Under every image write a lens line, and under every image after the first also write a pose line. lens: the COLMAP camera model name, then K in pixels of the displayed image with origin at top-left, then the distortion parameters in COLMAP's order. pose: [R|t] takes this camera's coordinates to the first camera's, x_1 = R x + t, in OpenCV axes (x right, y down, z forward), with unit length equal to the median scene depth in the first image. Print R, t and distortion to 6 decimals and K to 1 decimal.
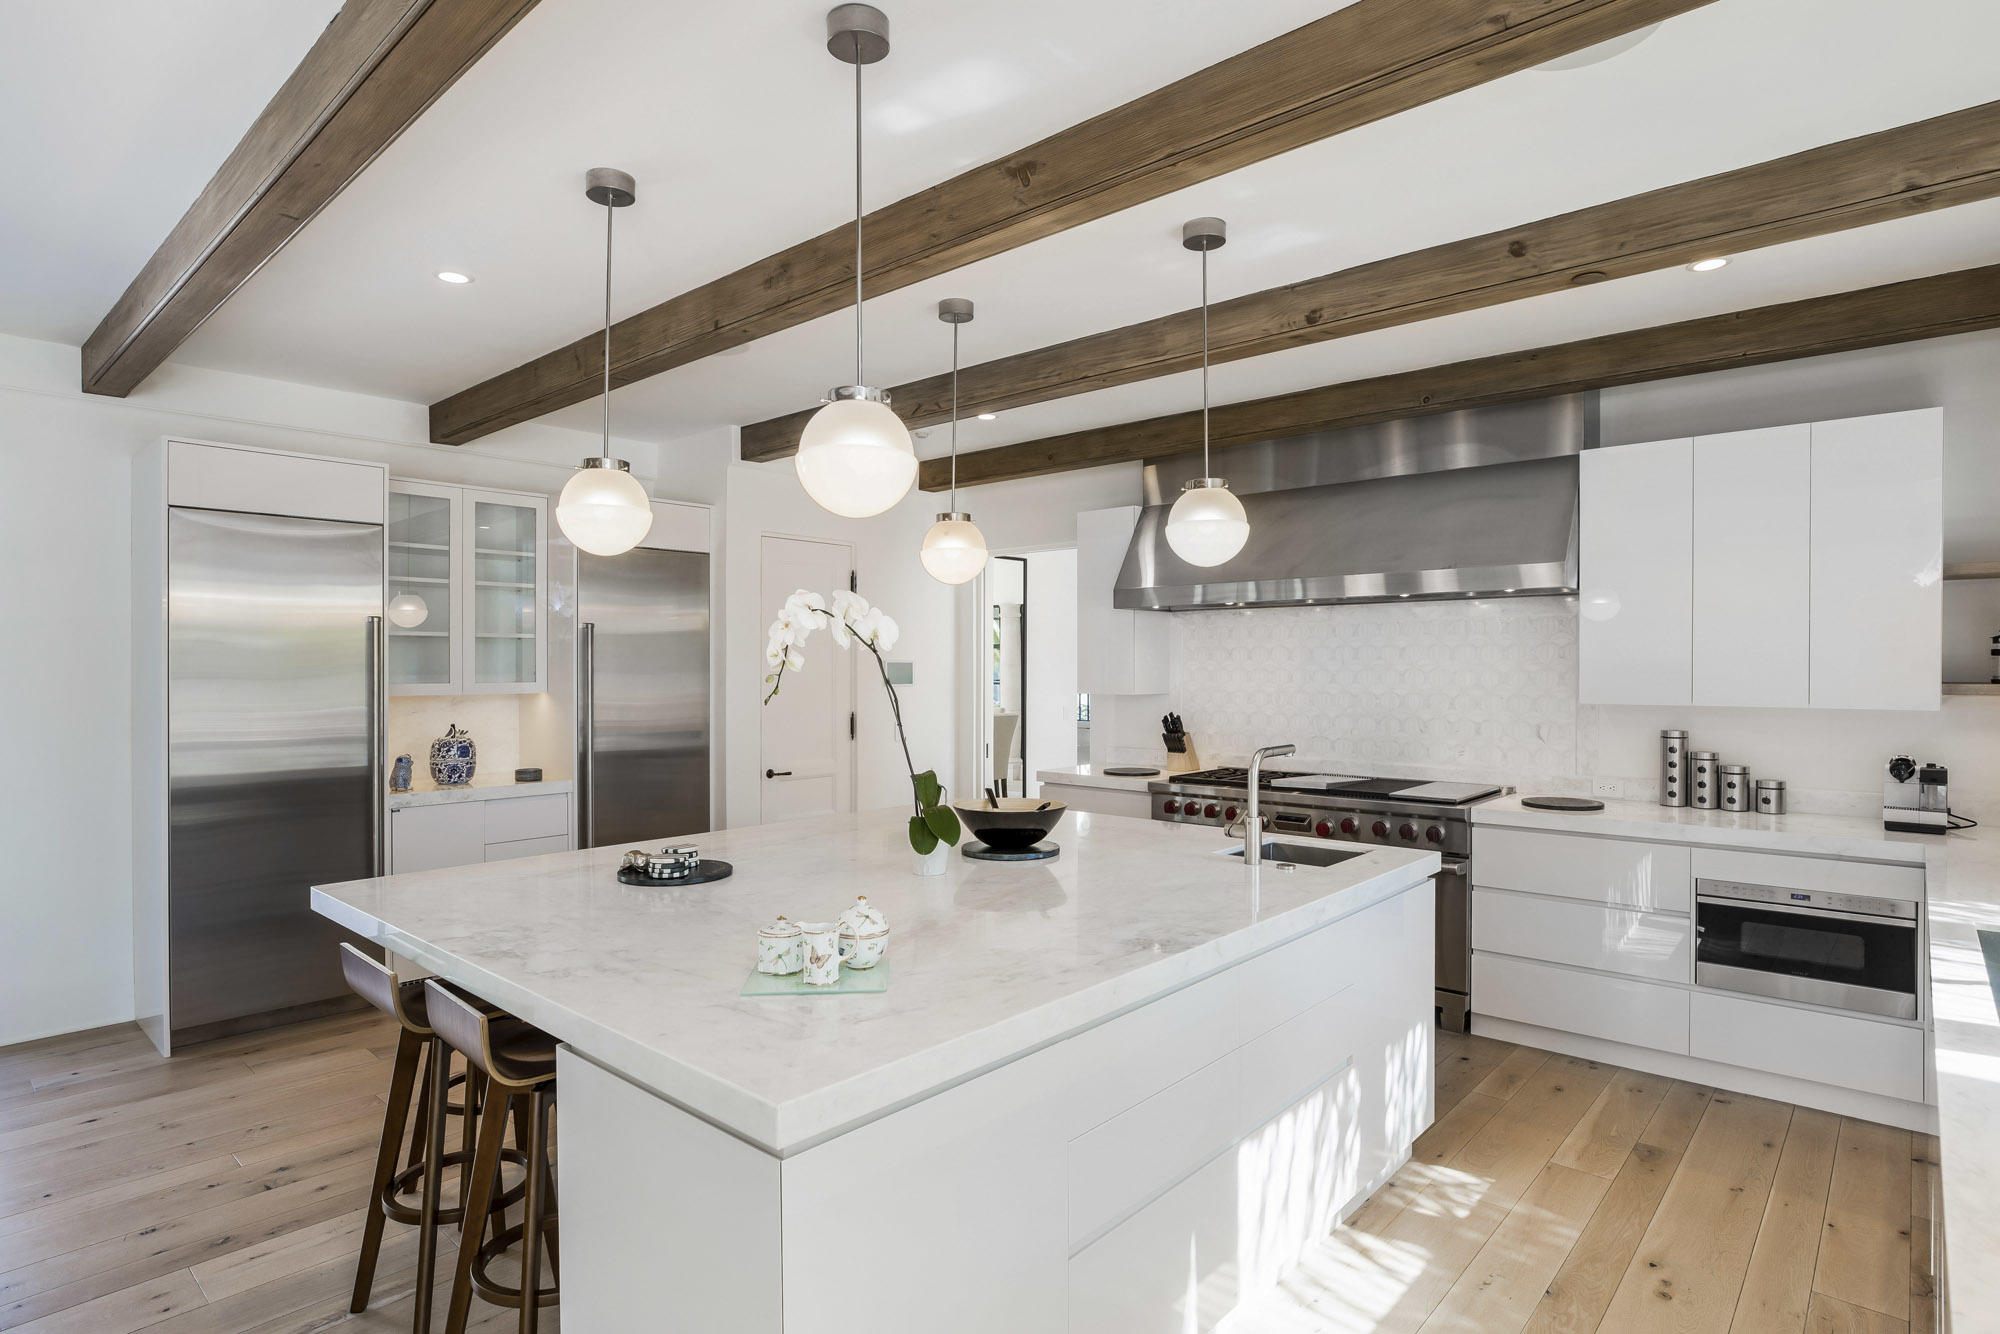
lens RADIAL K [[1034.4, 0, 1000.0], [0, 1034.4, 667.0], [0, 0, 1]] dist [-0.022153, 0.000218]
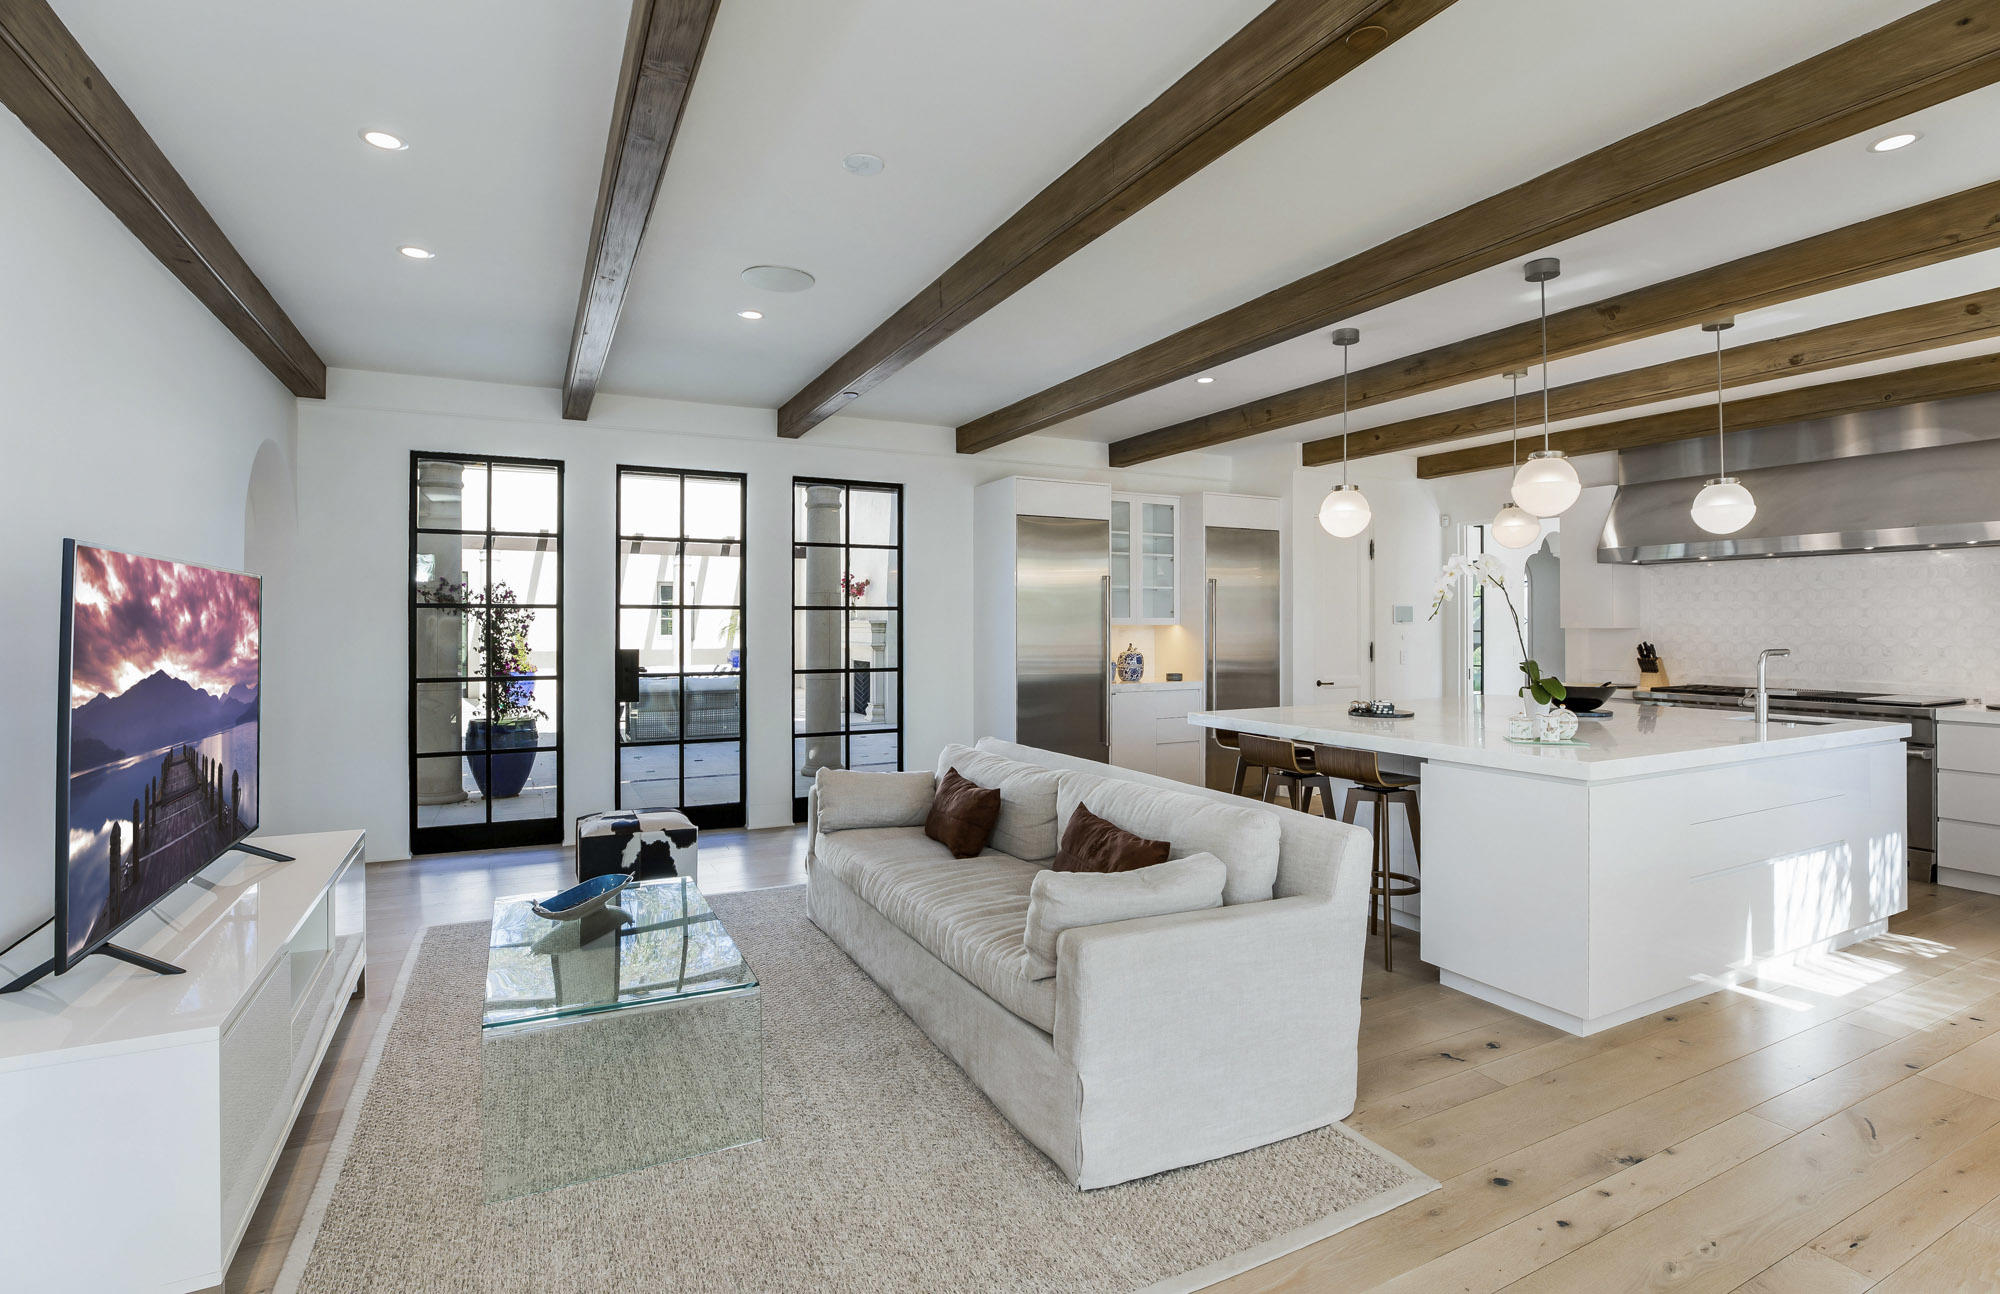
lens RADIAL K [[935.9, 0, 1007.9], [0, 935.9, 613.7], [0, 0, 1]] dist [-0.035514, 0.012356]
pose [[0.936015, -0.001635, -0.351956, -0.225838], [-0.002652, 0.999928, -0.011698, 0.030445], [0.351950, 0.011883, 0.935944, -0.479860]]
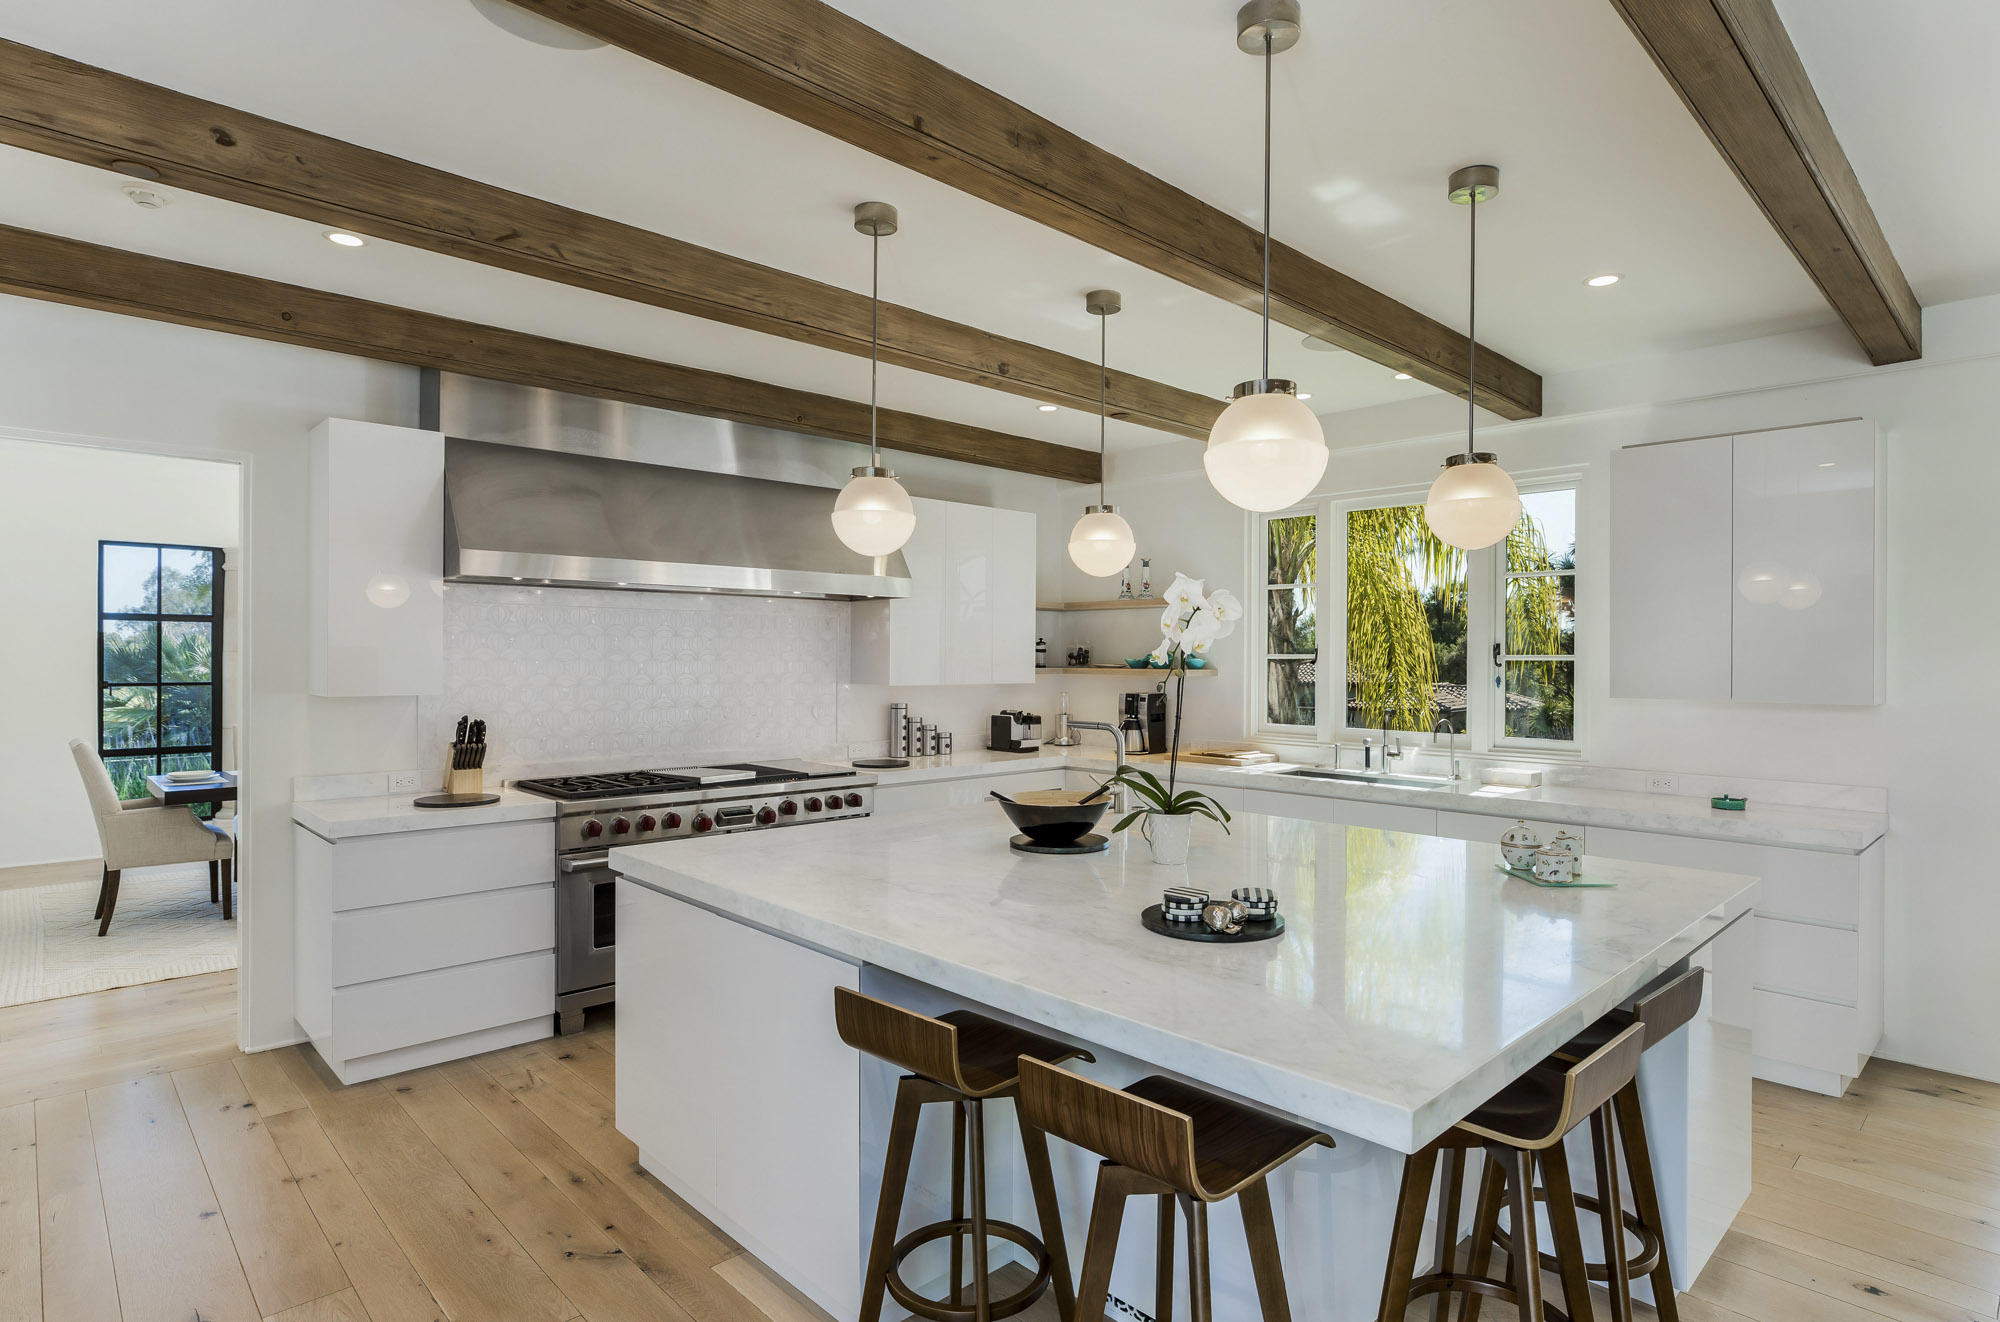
lens RADIAL K [[1047.6, 0, 1000.0], [0, 1047.6, 661.0], [0, 0, 1]] dist [-0.000218, 0.000030]
pose [[0.084345, -0.007193, 0.996411, -0.720187], [-0.004755, 0.999960, 0.007621, -0.007206], [-0.996425, -0.005380, 0.084308, 0.707140]]
